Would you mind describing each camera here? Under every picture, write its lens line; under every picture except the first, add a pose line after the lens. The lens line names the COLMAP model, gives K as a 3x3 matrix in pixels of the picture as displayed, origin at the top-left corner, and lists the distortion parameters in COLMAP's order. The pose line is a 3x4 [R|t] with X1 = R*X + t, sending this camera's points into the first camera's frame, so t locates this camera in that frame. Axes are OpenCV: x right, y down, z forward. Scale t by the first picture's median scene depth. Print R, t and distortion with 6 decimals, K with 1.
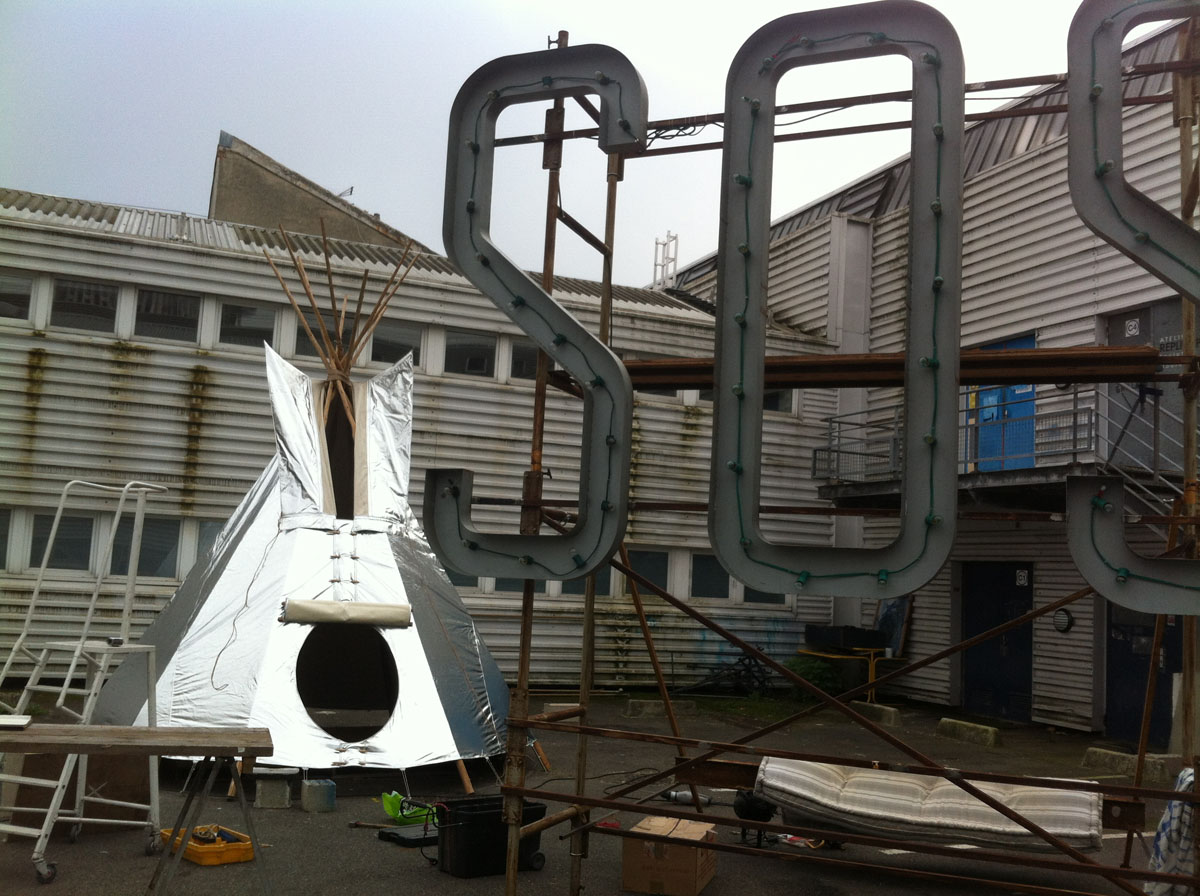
lens RADIAL K [[1141.3, 0, 607.8], [0, 1141.3, 448.5], [0, 0, 1]] dist [0.139632, -0.420624]
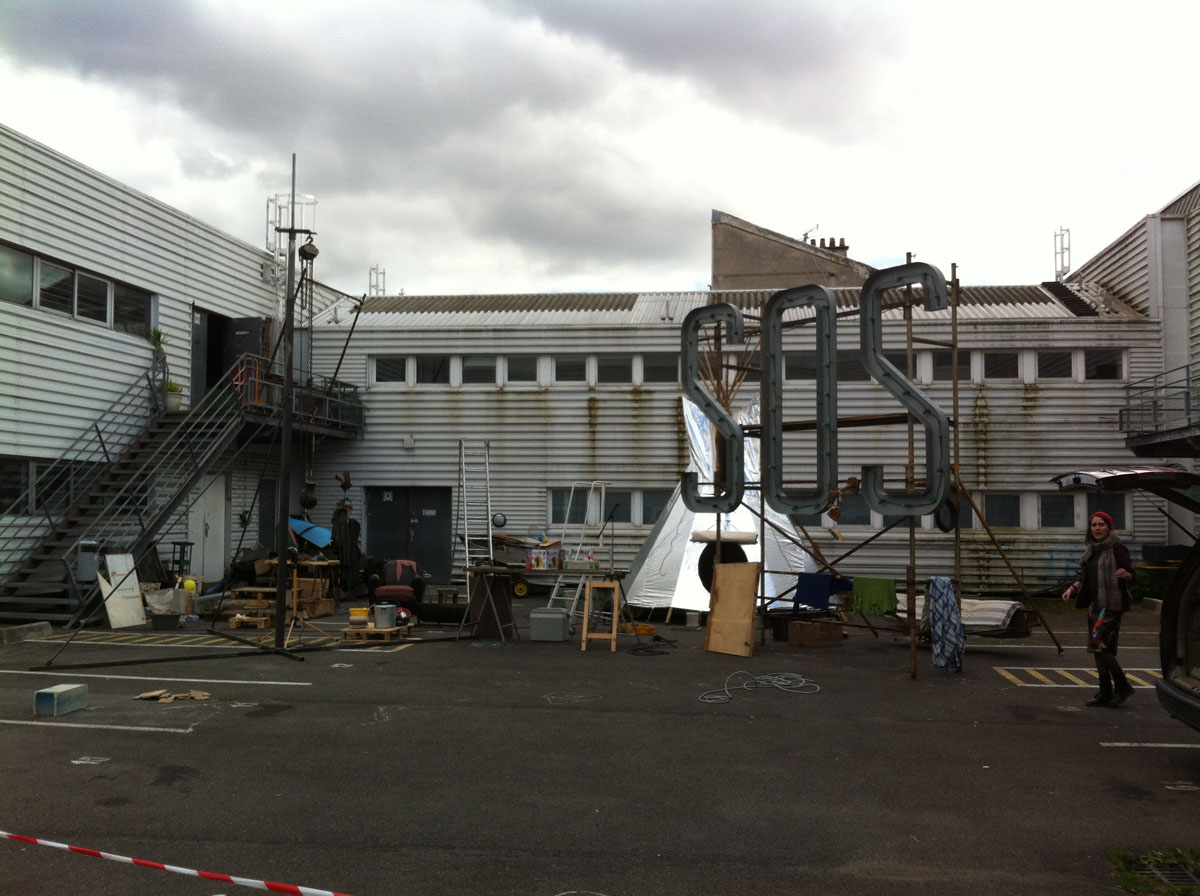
lens RADIAL K [[1141.3, 0, 607.8], [0, 1141.3, 448.5], [0, 0, 1]] dist [0.139632, -0.420624]
pose [[0.870378, -0.071518, -0.487163, 0.332461], [0.090785, 0.995742, 0.016018, -0.032103], [0.483943, -0.058169, 0.873164, -0.462154]]
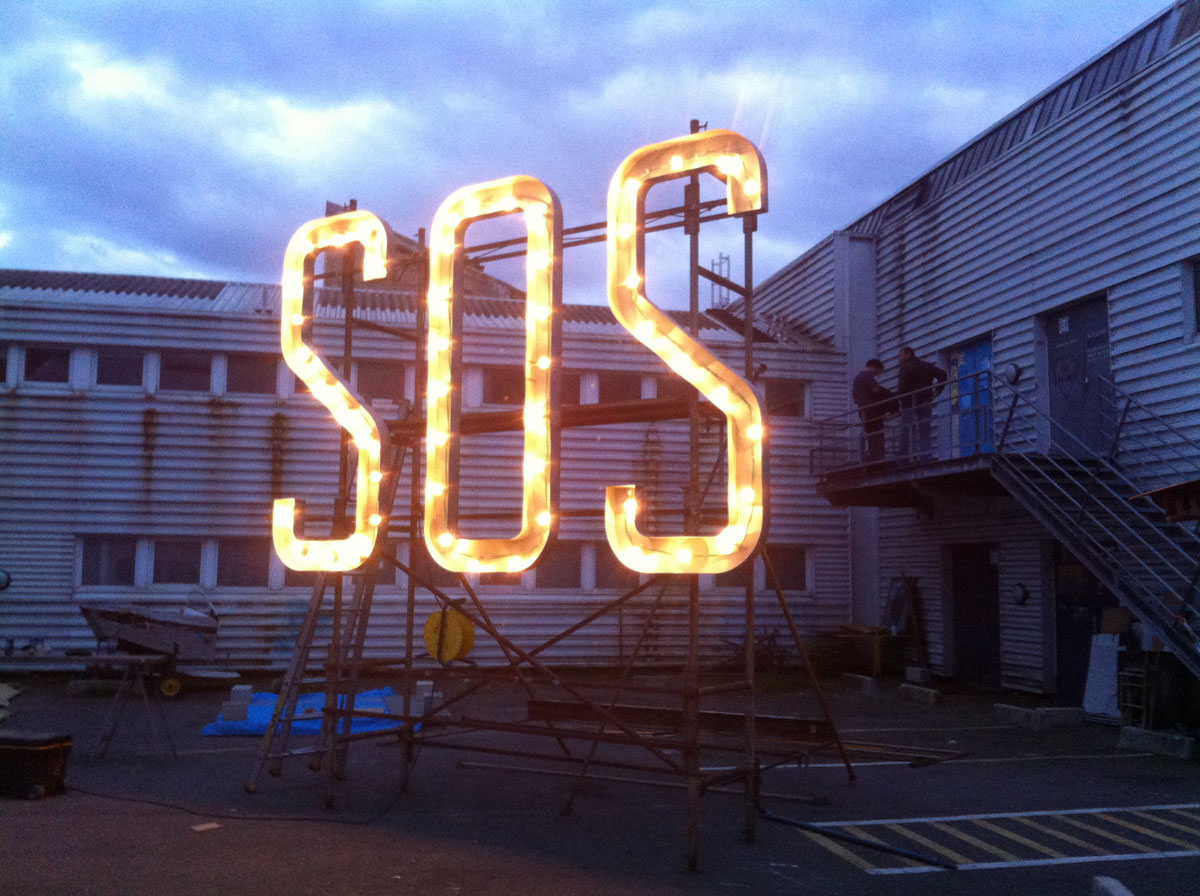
lens RADIAL K [[1141.3, 0, 607.8], [0, 1141.3, 448.5], [0, 0, 1]] dist [0.139632, -0.420624]
pose [[0.983861, -0.059576, -0.168727, 0.187502], [0.059126, 0.998221, -0.007694, -0.004213], [0.168885, -0.002407, 0.985633, -0.141990]]
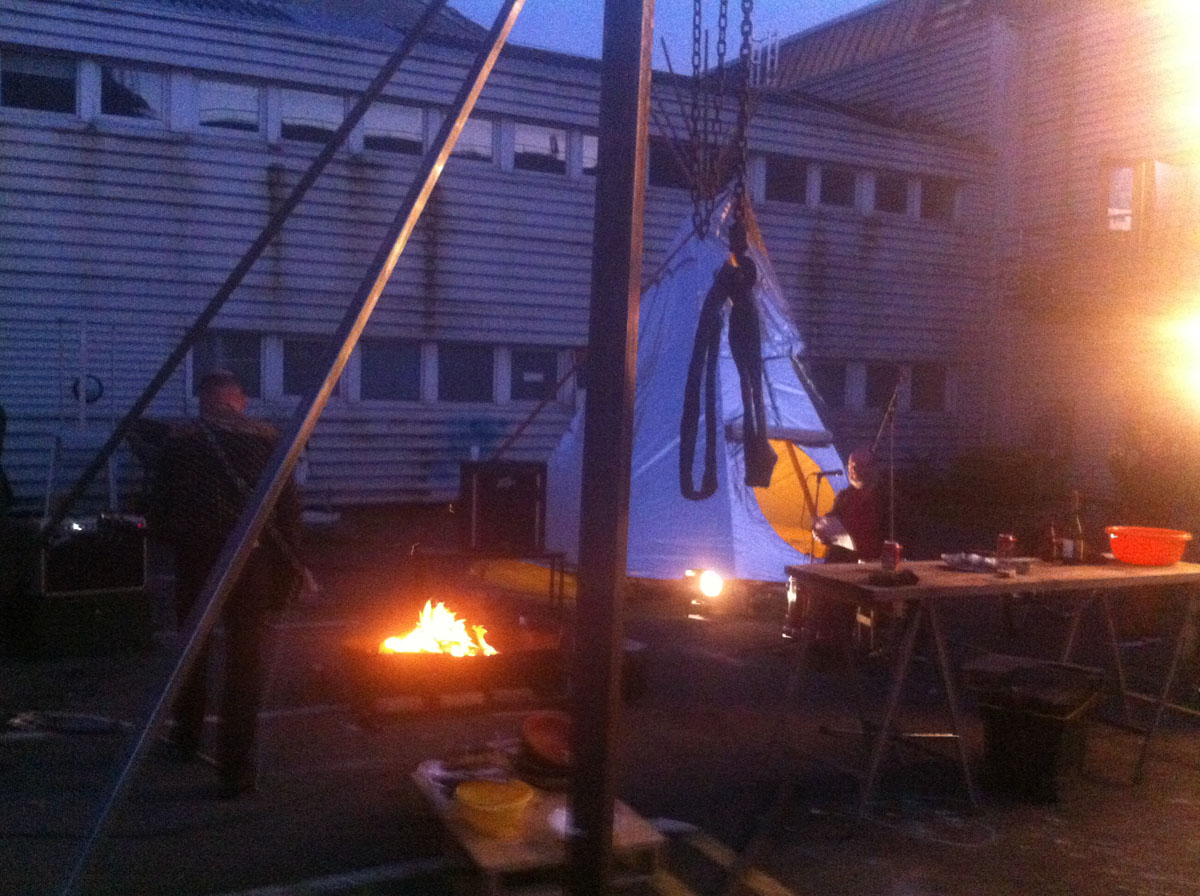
lens RADIAL K [[1141.3, 0, 607.8], [0, 1141.3, 448.5], [0, 0, 1]] dist [0.139632, -0.420624]
pose [[0.994631, -0.028261, 0.099550, -0.296981], [0.010659, 0.984849, 0.173084, -0.016330], [-0.102934, -0.171093, 0.979863, 0.005915]]
